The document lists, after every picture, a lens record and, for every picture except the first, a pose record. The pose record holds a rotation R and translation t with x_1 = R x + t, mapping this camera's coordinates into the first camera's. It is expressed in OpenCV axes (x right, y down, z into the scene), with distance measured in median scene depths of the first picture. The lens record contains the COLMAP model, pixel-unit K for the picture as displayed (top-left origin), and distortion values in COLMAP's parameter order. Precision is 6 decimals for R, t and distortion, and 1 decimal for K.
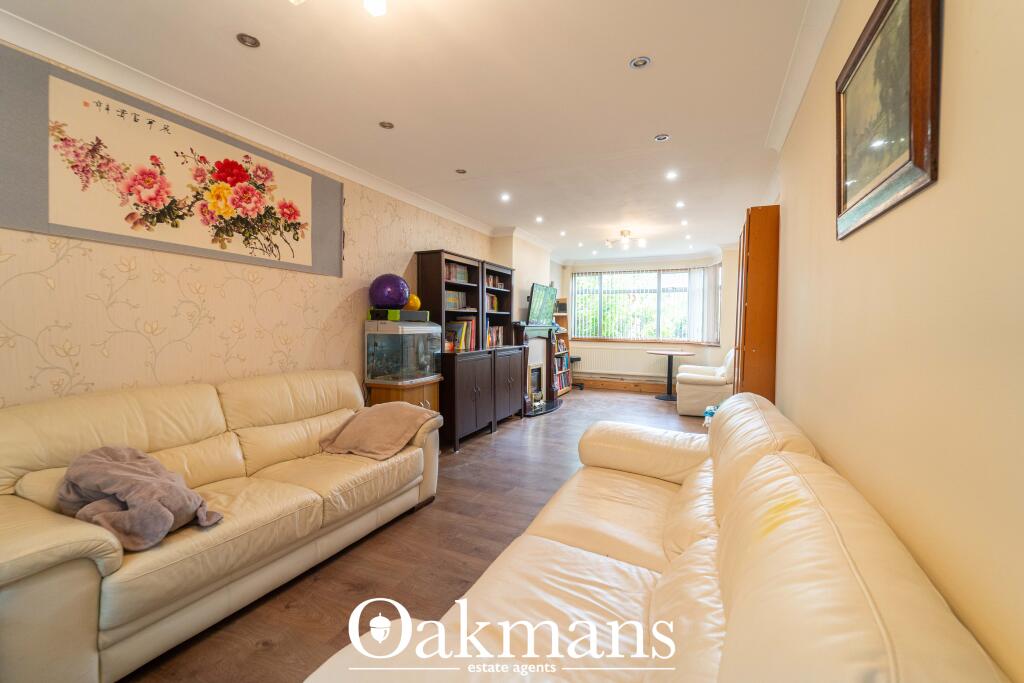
lens RADIAL K [[429.5, 0, 512.0], [0, 429.5, 341.5], [0, 0, 1]] dist [-0.000288, 0.000005]
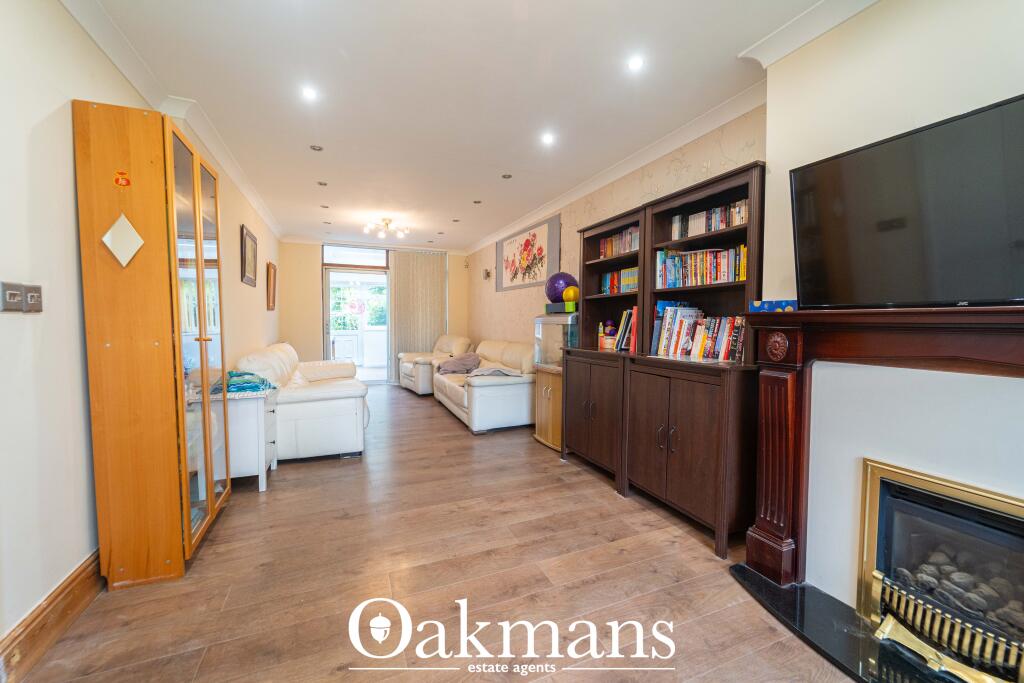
lens RADIAL K [[408.5, 0, 511.5], [0, 408.5, 337.5], [0, 0, 1]] dist [-0.001694, -0.000028]
pose [[-0.672902, 0.024291, -0.739333, 0.771276], [-0.034455, 0.997347, 0.064126, -0.061289], [0.738929, 0.068624, -0.670280, 2.031962]]
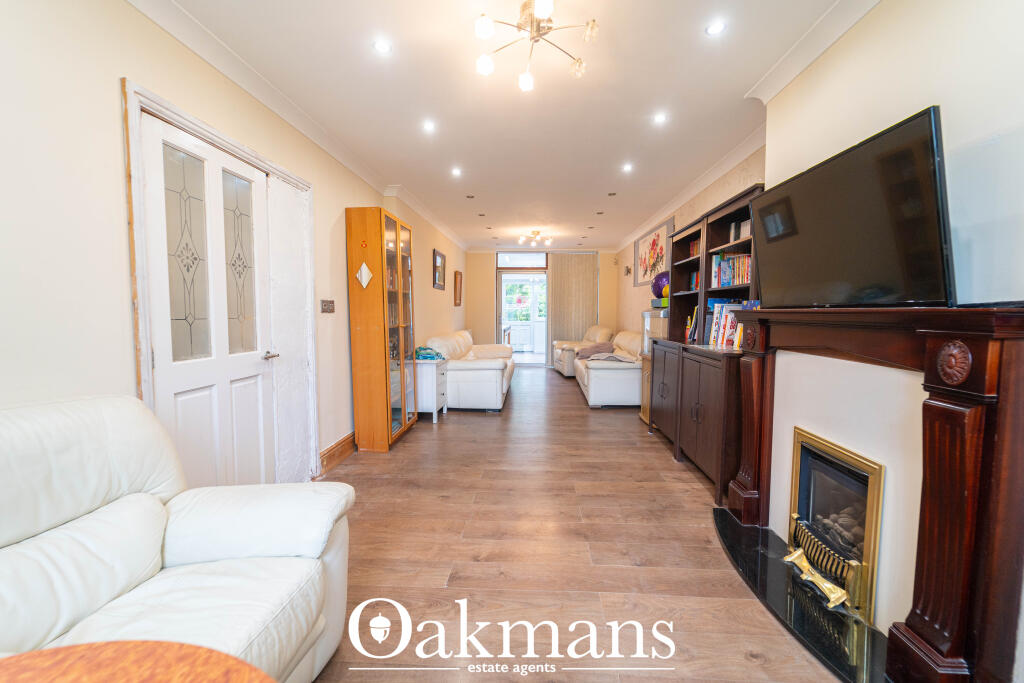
lens RADIAL K [[408.5, 0, 511.5], [0, 408.5, 337.5], [0, 0, 1]] dist [-0.001694, -0.000028]
pose [[-0.929724, 0.019166, -0.367758, 0.751505], [-0.018253, 0.995019, 0.098002, -0.088132], [0.367804, 0.097828, -0.924743, 2.444272]]
